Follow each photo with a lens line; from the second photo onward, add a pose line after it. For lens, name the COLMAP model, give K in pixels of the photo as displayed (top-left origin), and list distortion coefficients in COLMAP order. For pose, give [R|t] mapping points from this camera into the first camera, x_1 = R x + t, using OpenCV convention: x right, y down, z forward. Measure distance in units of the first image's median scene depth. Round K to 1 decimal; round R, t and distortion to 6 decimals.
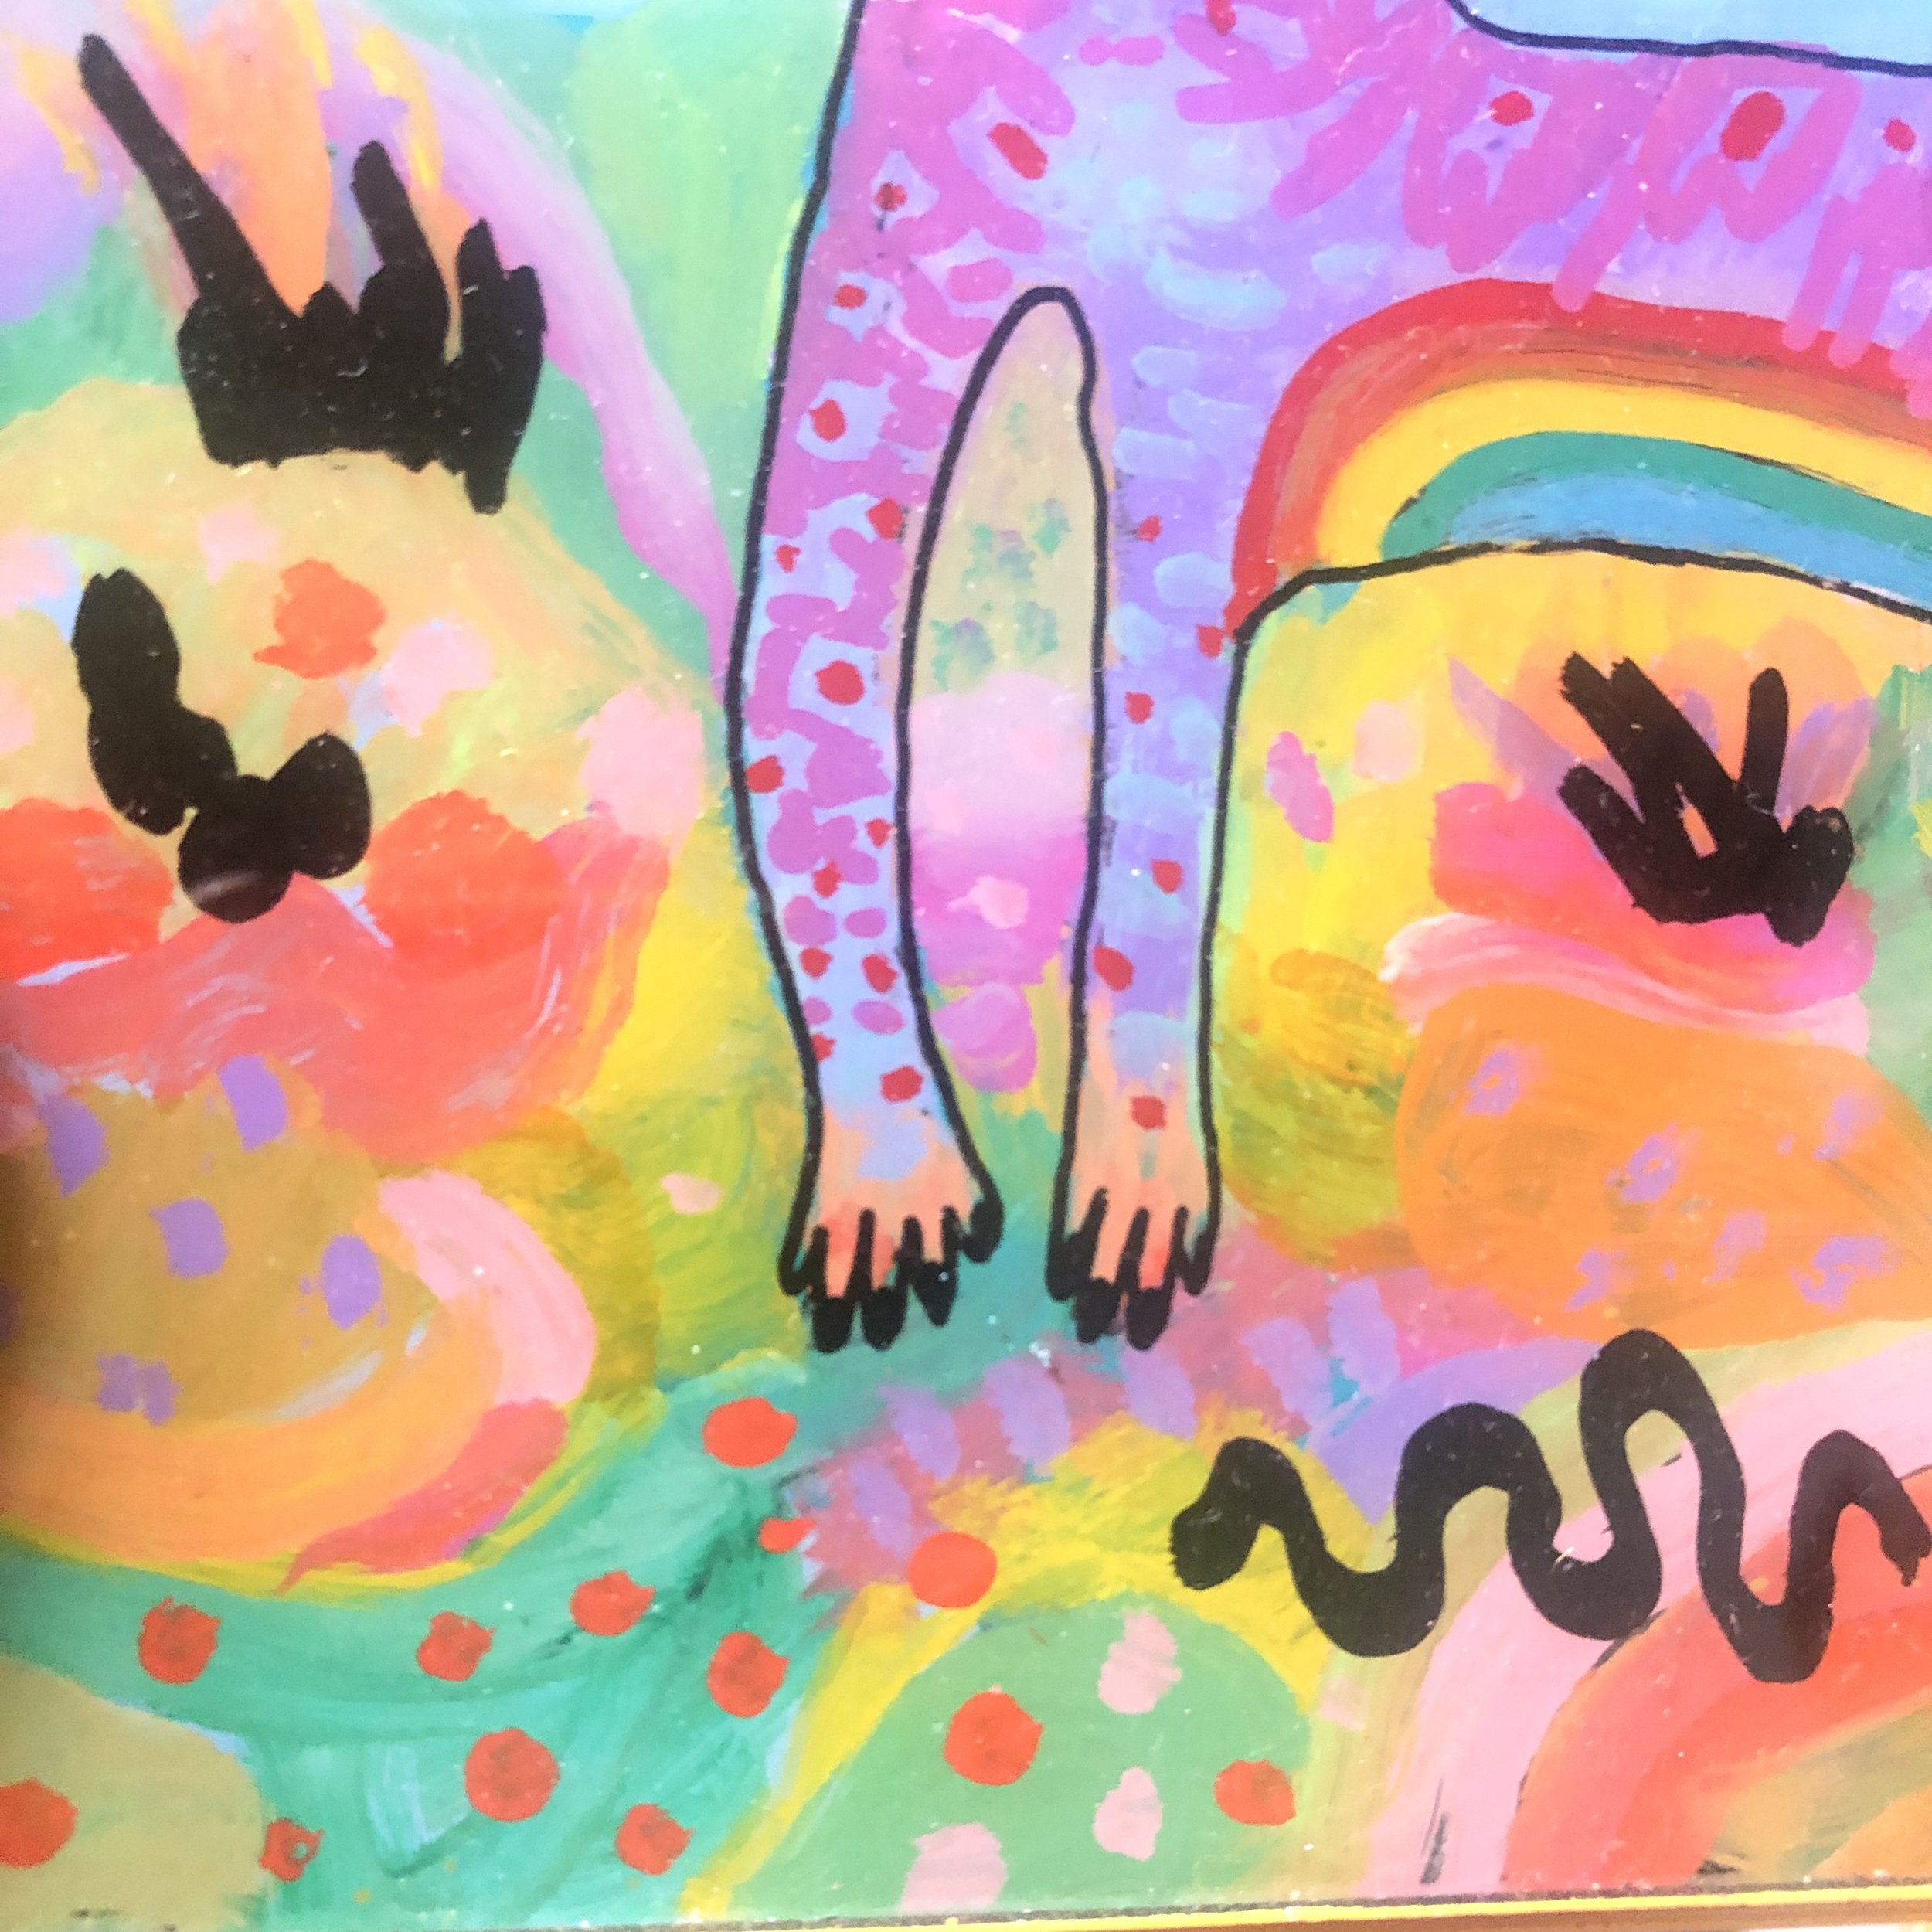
lens RADIAL K [[2634.9, 0, 966.0], [0, 2634.9, 966.0], [0, 0, 1]] dist [0.114791, -0.727080]
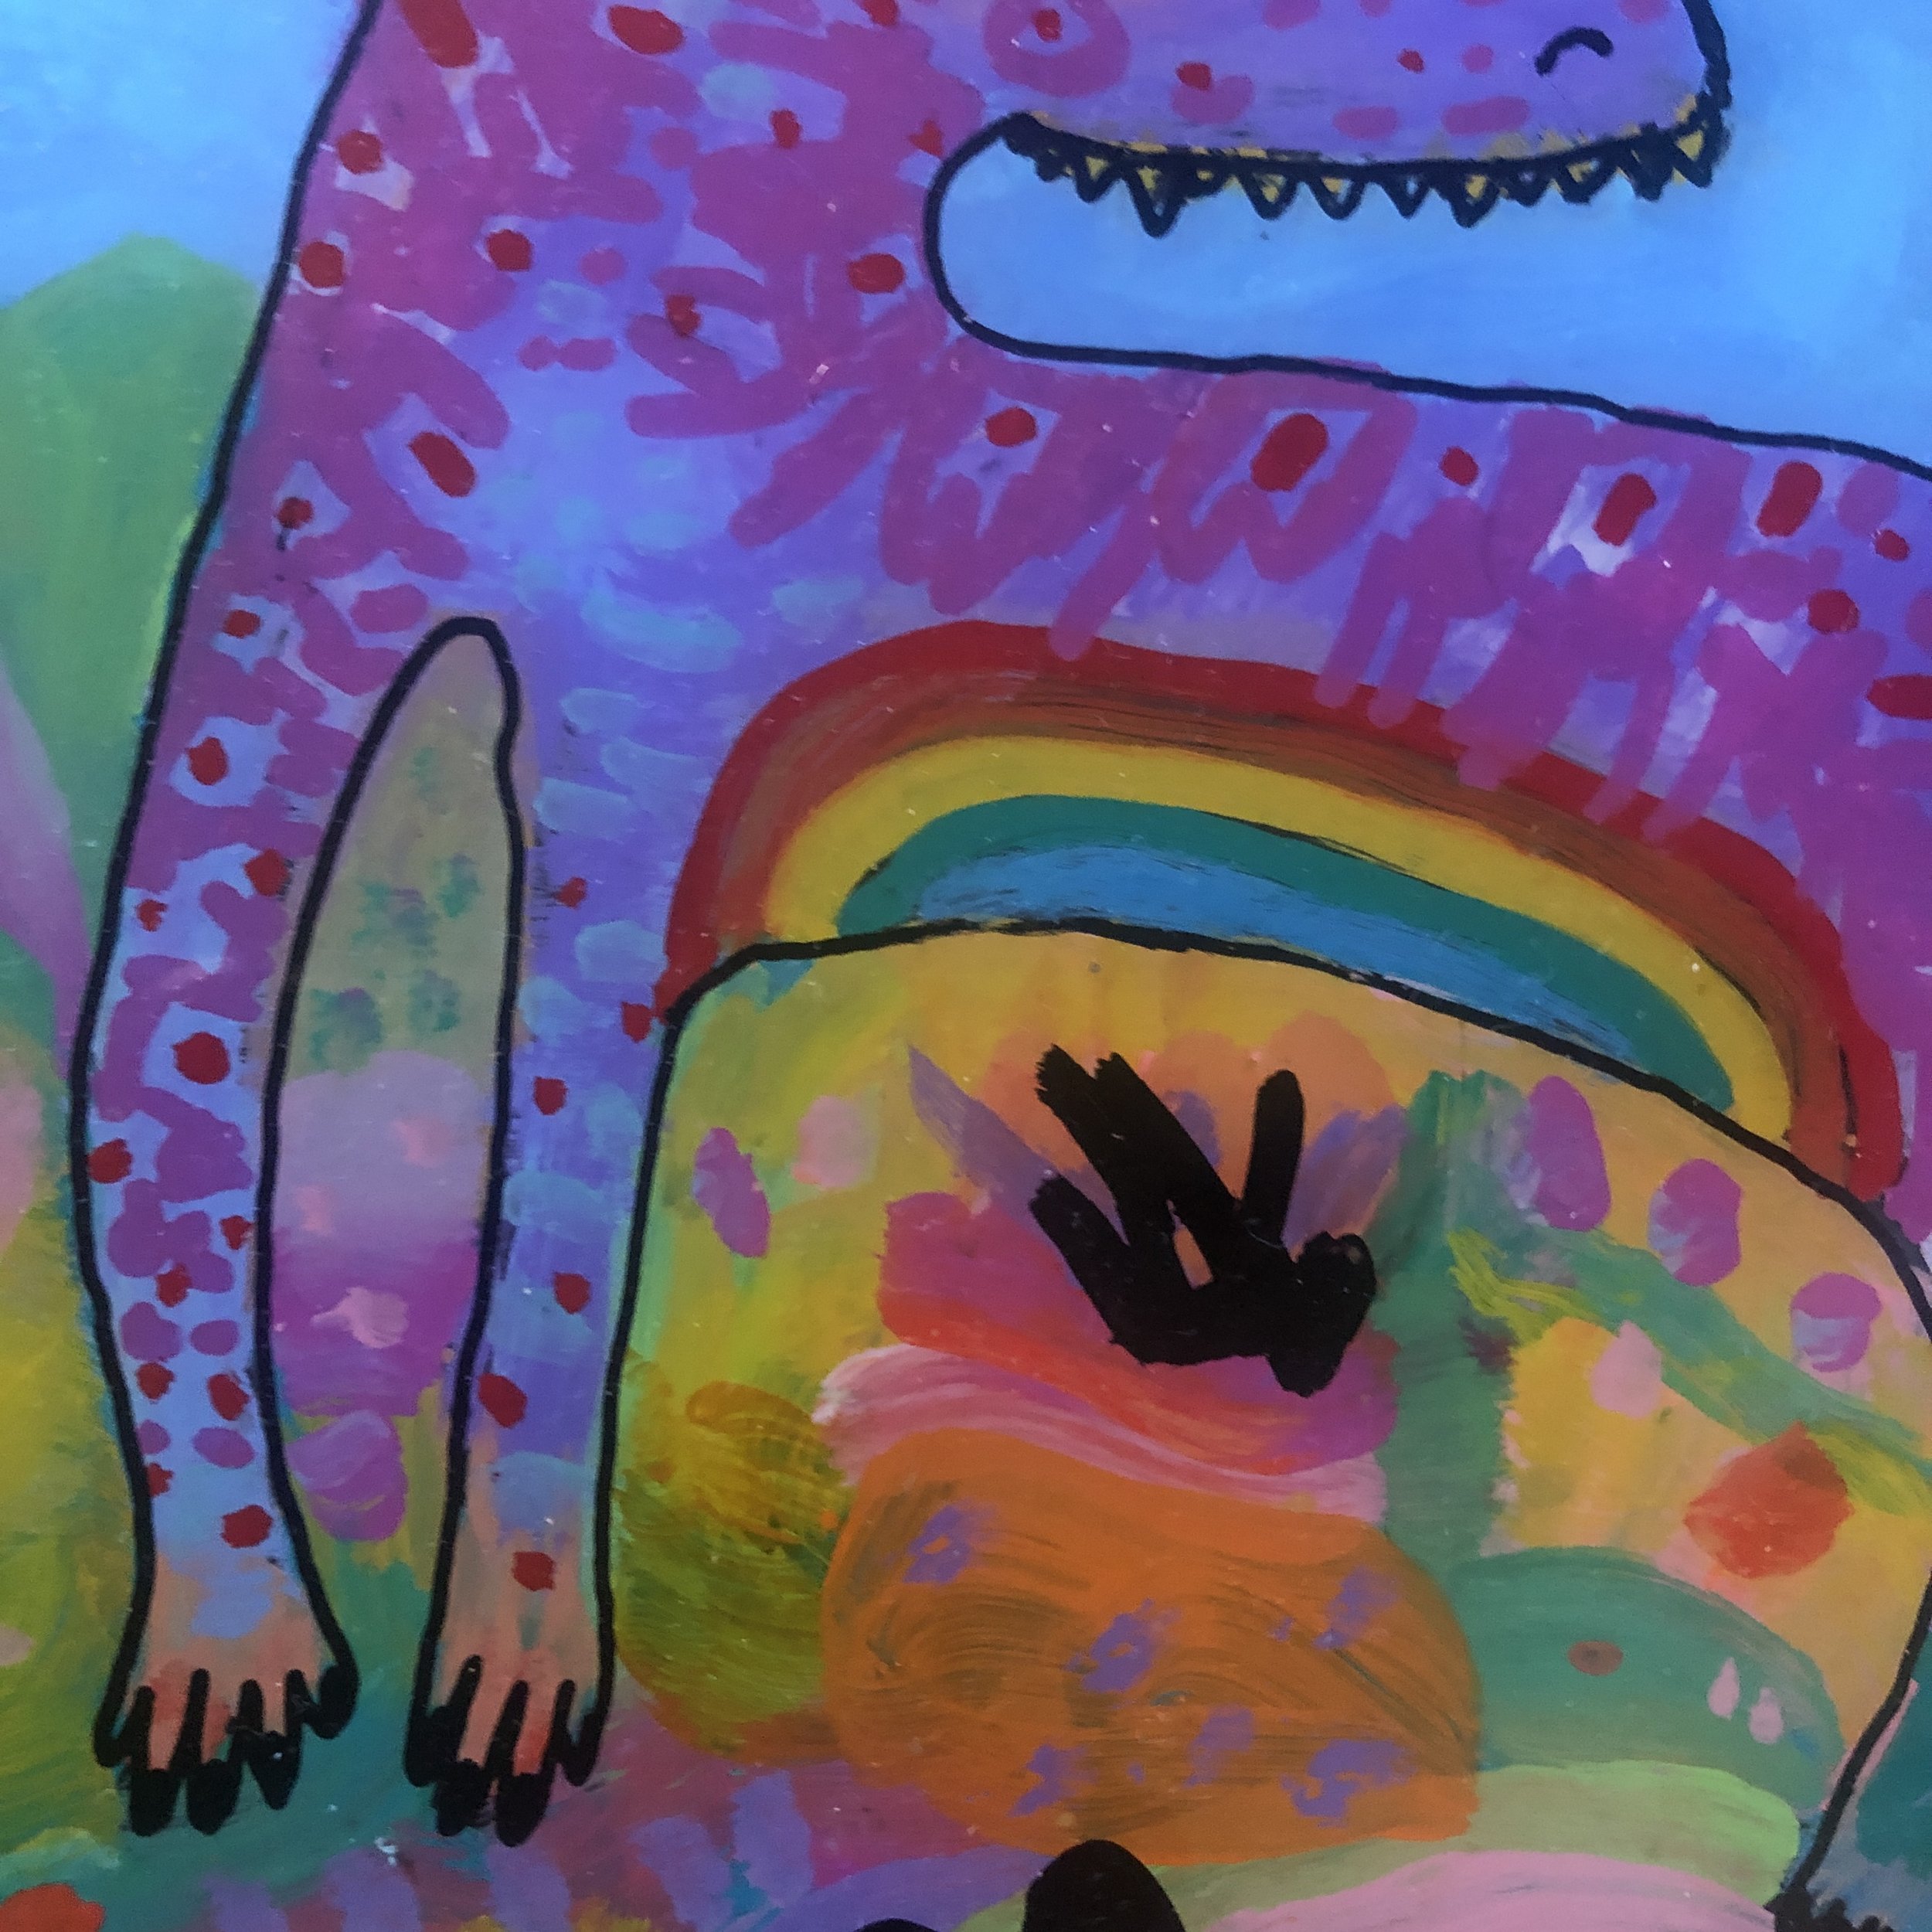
lens RADIAL K [[2634.9, 0, 966.0], [0, 2634.9, 966.0], [0, 0, 1]] dist [0.114791, -0.727080]
pose [[0.973947, 0.061561, 0.218258, 0.007169], [-0.025762, 0.986254, -0.163218, -0.001630], [-0.225306, 0.153343, 0.962145, 0.129727]]
